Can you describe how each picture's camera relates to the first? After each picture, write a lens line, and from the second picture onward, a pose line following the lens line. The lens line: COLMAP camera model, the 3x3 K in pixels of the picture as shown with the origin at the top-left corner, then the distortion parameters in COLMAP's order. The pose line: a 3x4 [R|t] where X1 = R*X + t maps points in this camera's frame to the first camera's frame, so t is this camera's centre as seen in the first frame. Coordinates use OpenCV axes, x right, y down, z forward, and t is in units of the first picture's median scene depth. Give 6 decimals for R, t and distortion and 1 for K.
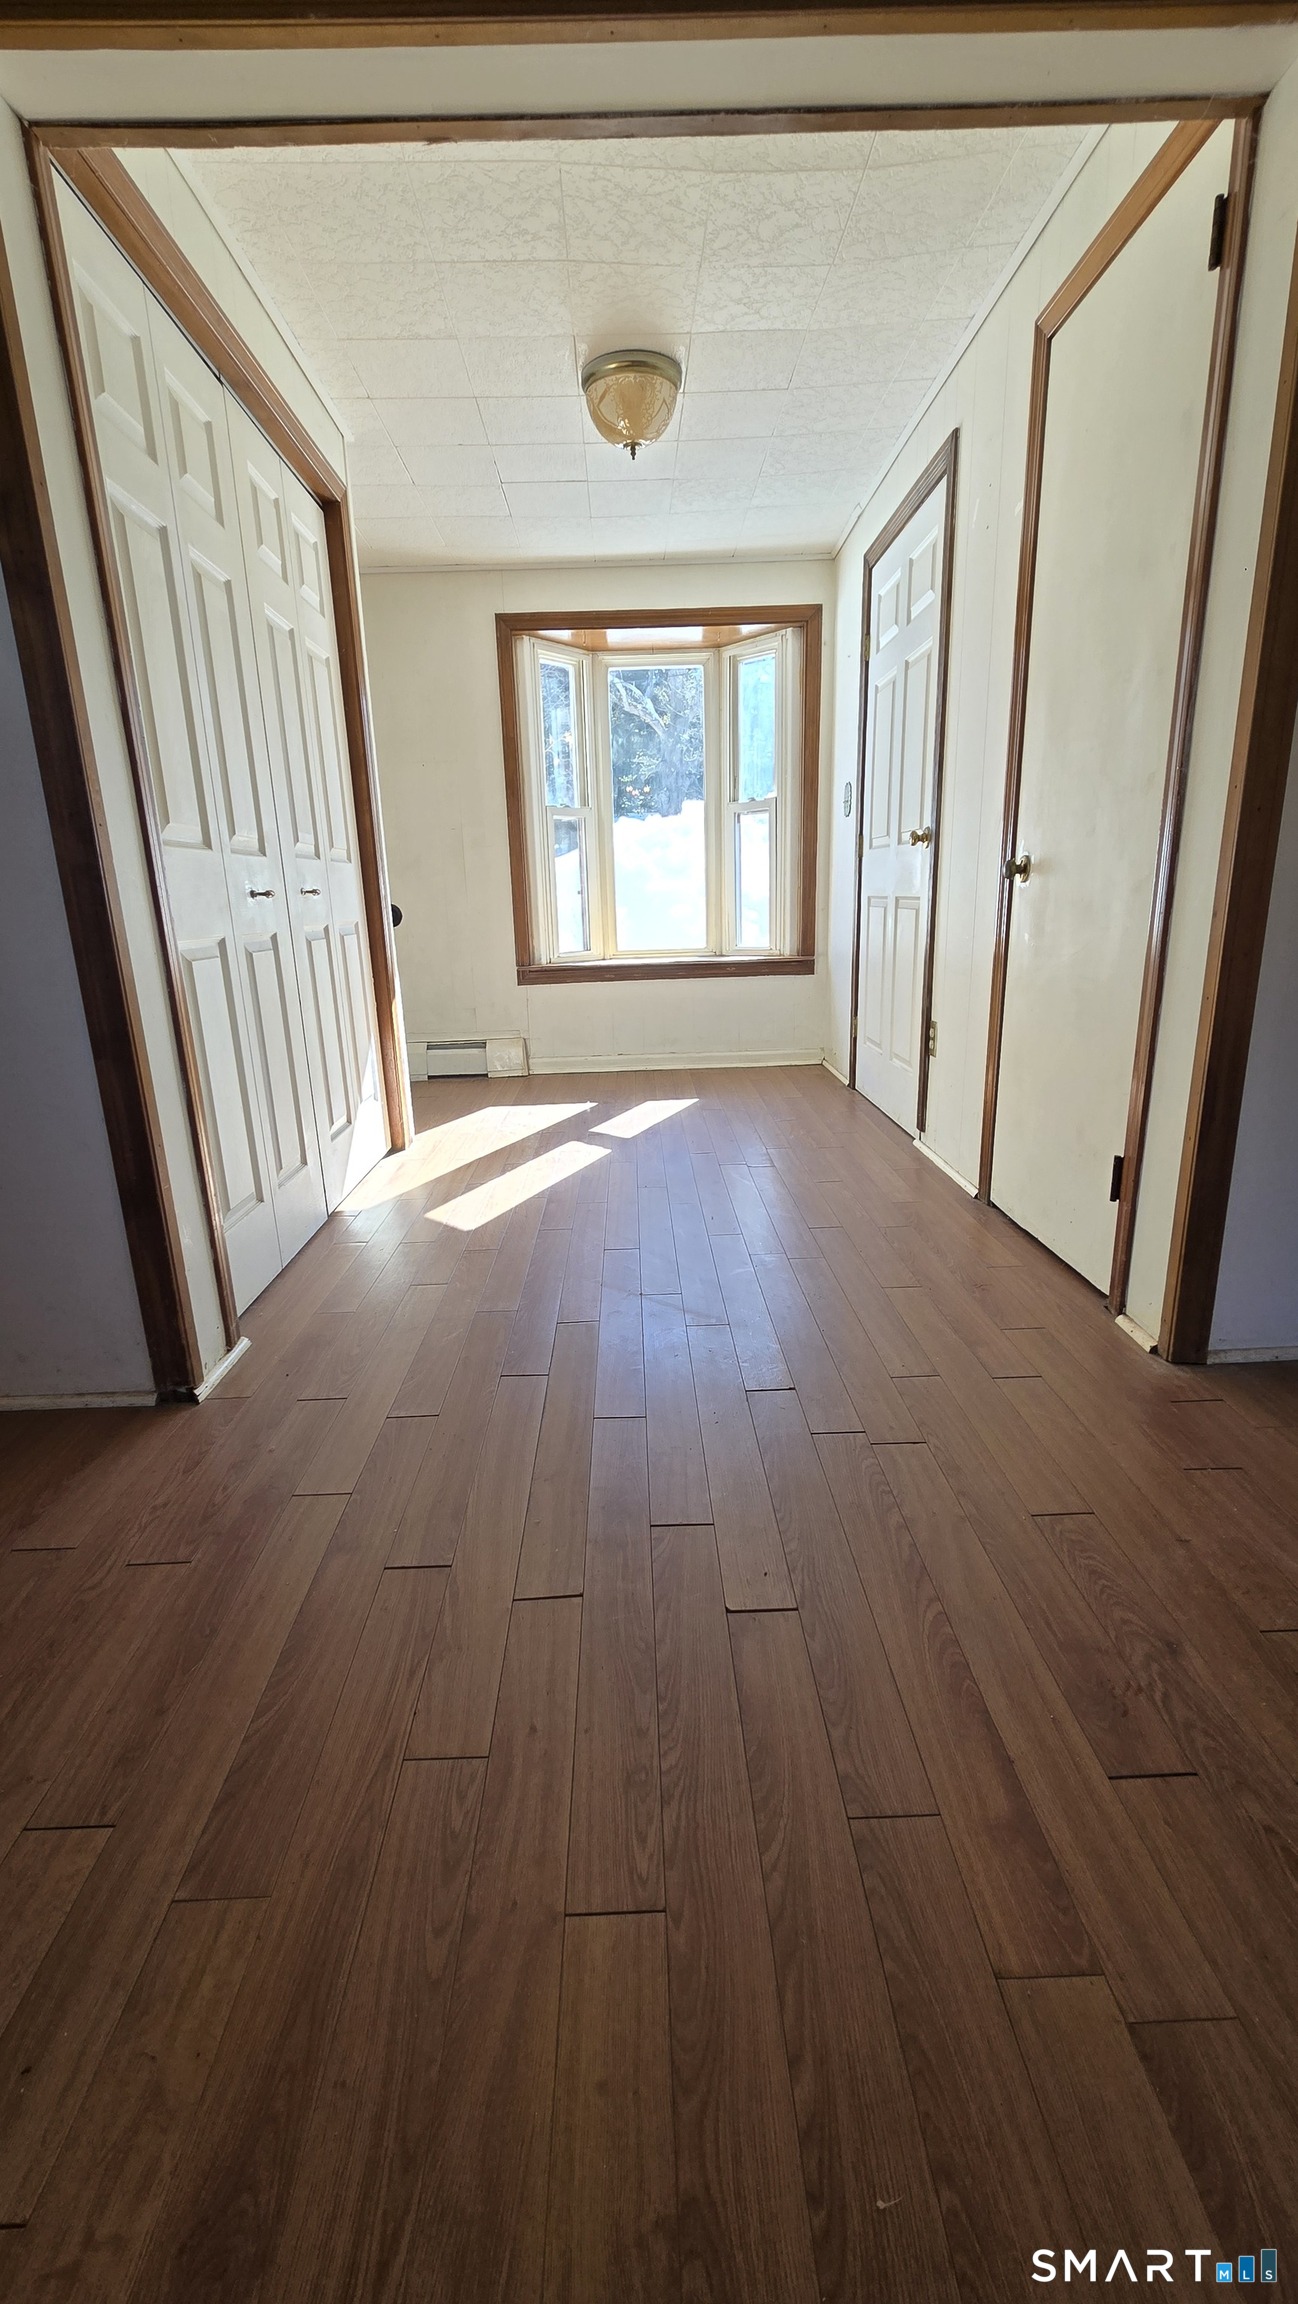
lens RADIAL K [[946.1, 0, 638.6], [0, 946.1, 1149.5], [0, 0, 1]] dist [-0.002053, 0.001437]
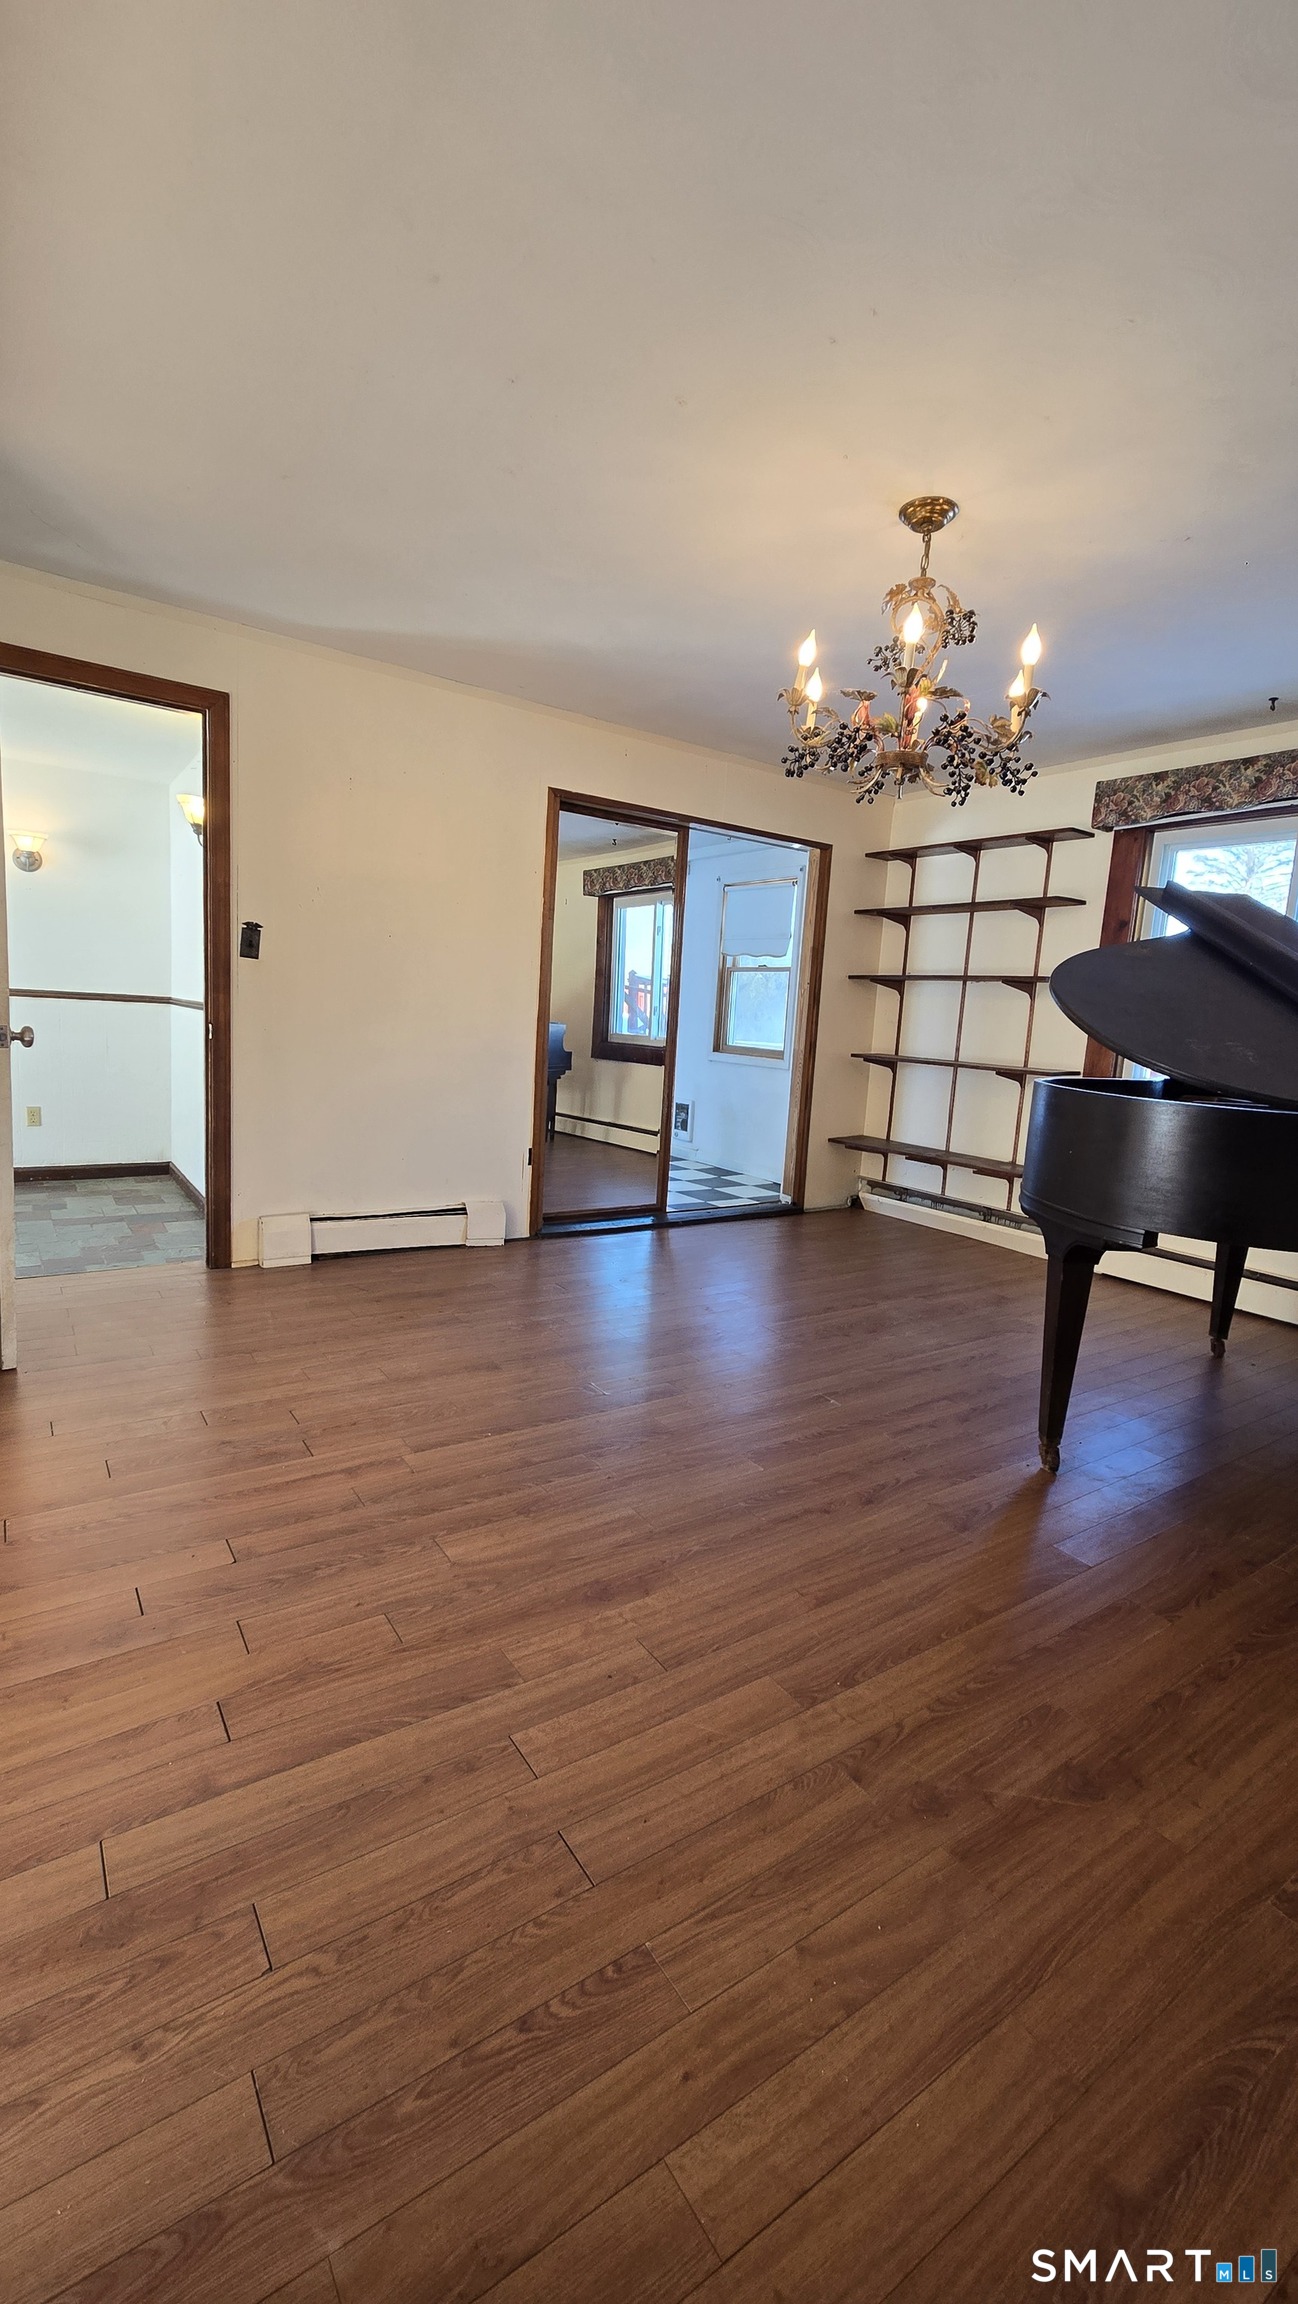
lens RADIAL K [[946.1, 0, 638.4], [0, 946.1, 1143.5], [0, 0, 1]] dist [-0.002053, 0.001437]
pose [[-0.548635, -0.118619, 0.827604, -1.734053], [0.183190, 0.948775, 0.257426, -0.503638], [-0.815746, 0.292842, -0.498801, 1.261240]]
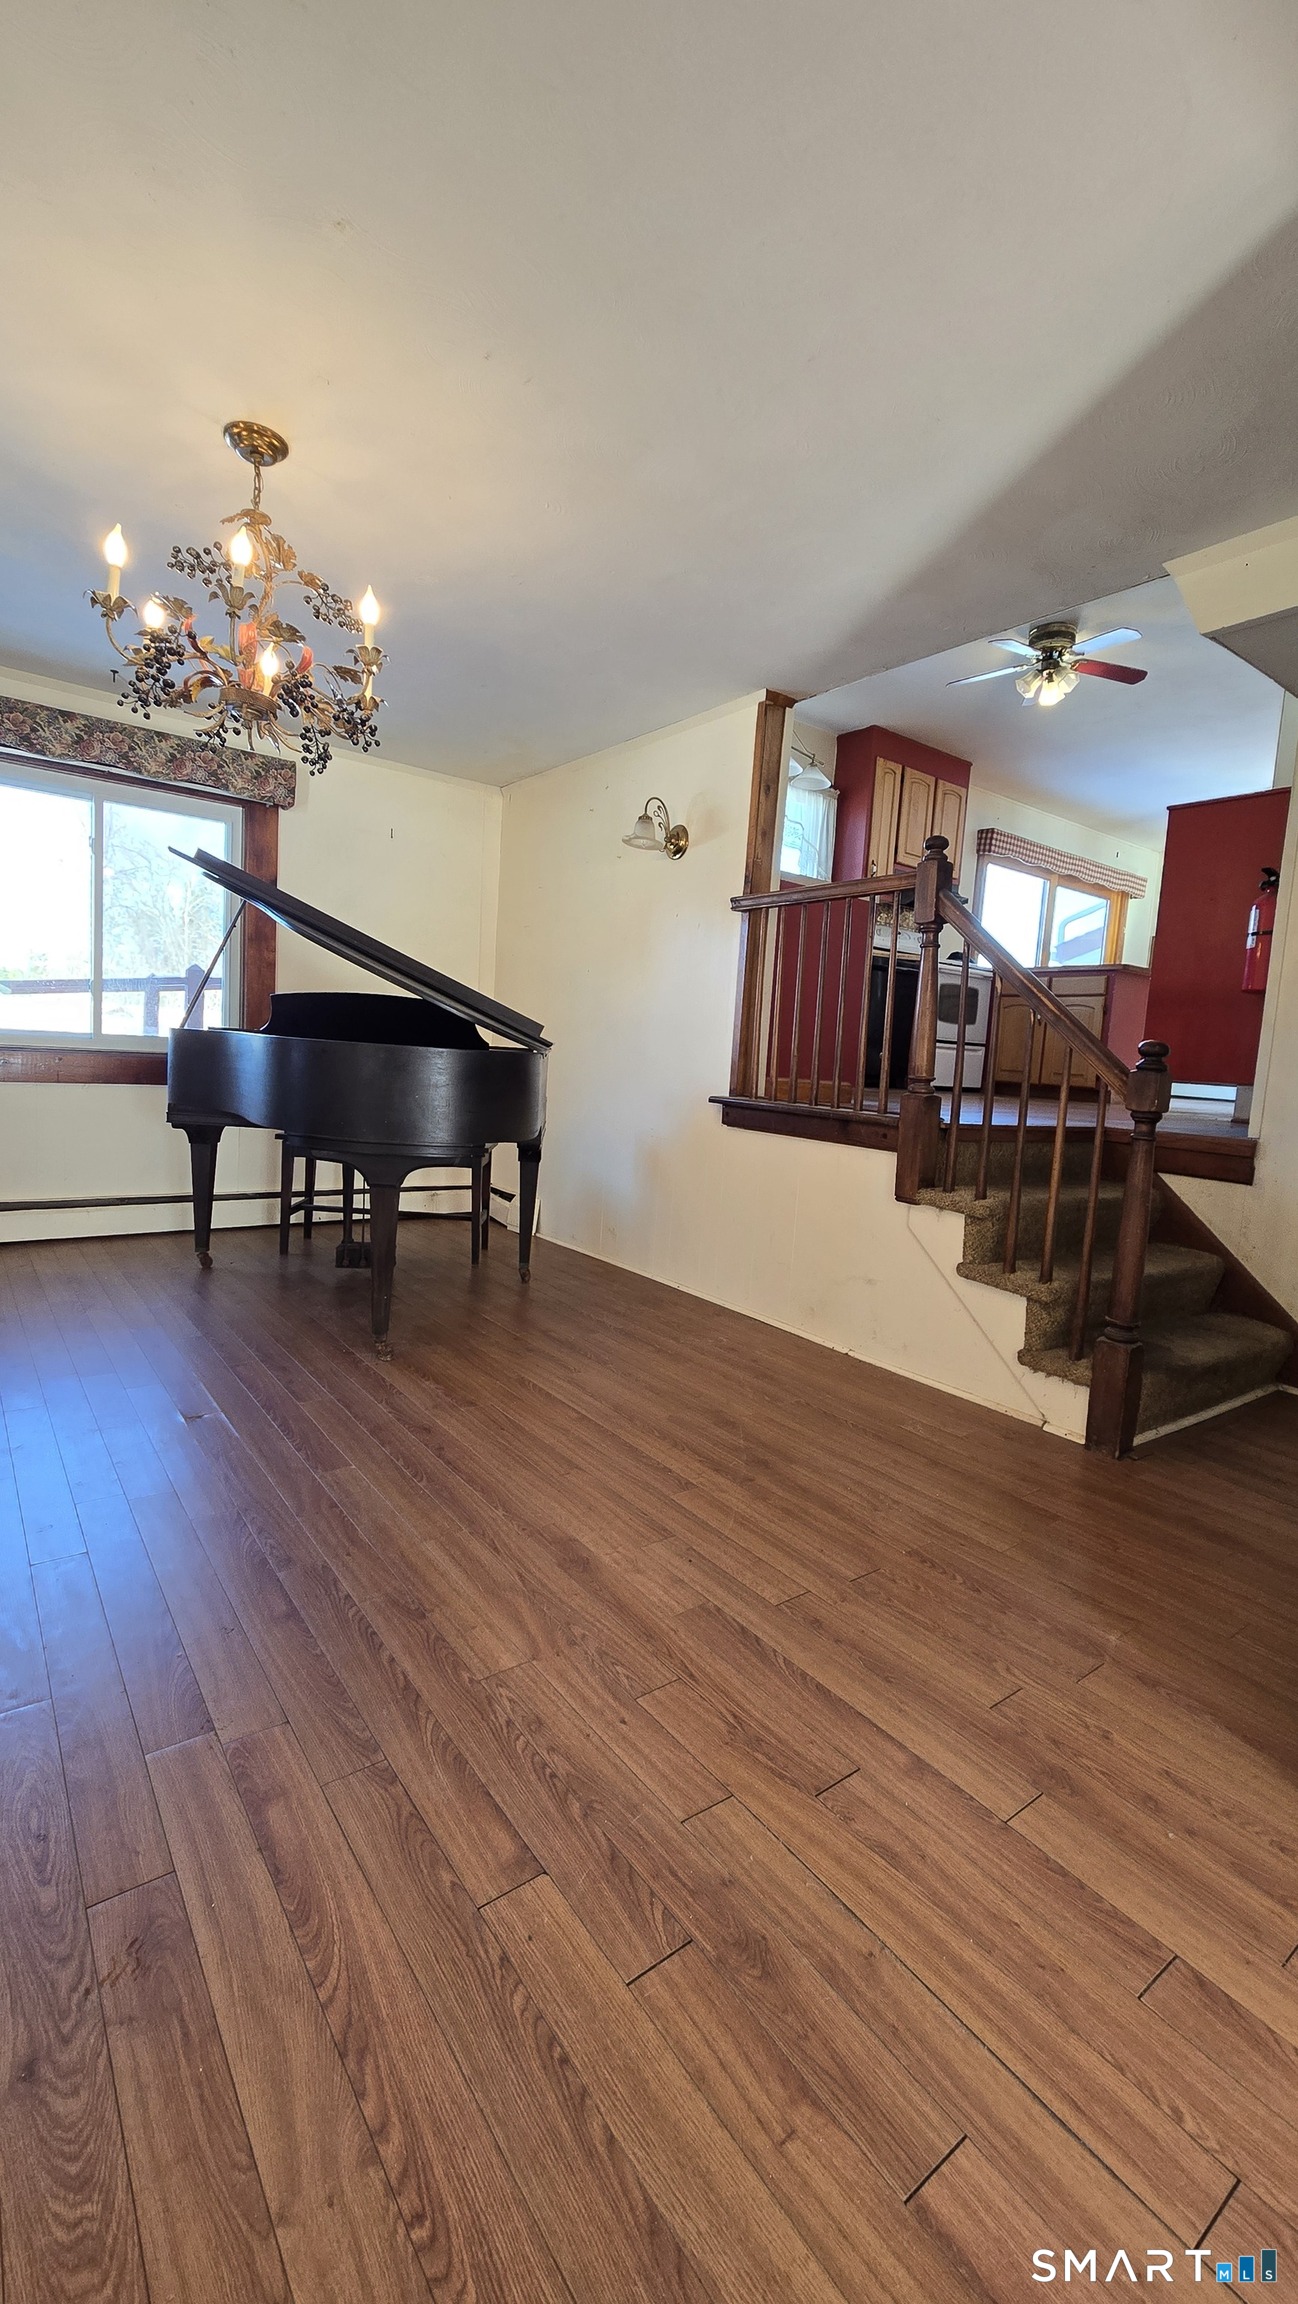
lens RADIAL K [[946.1, 0, 644.0], [0, 946.1, 1150.4], [0, 0, 1]] dist [-0.002053, 0.001437]
pose [[-0.810455, 0.047317, -0.583887, 0.654695], [-0.190166, 0.921501, 0.338633, -0.644011], [0.554075, 0.385482, -0.737838, 1.806324]]
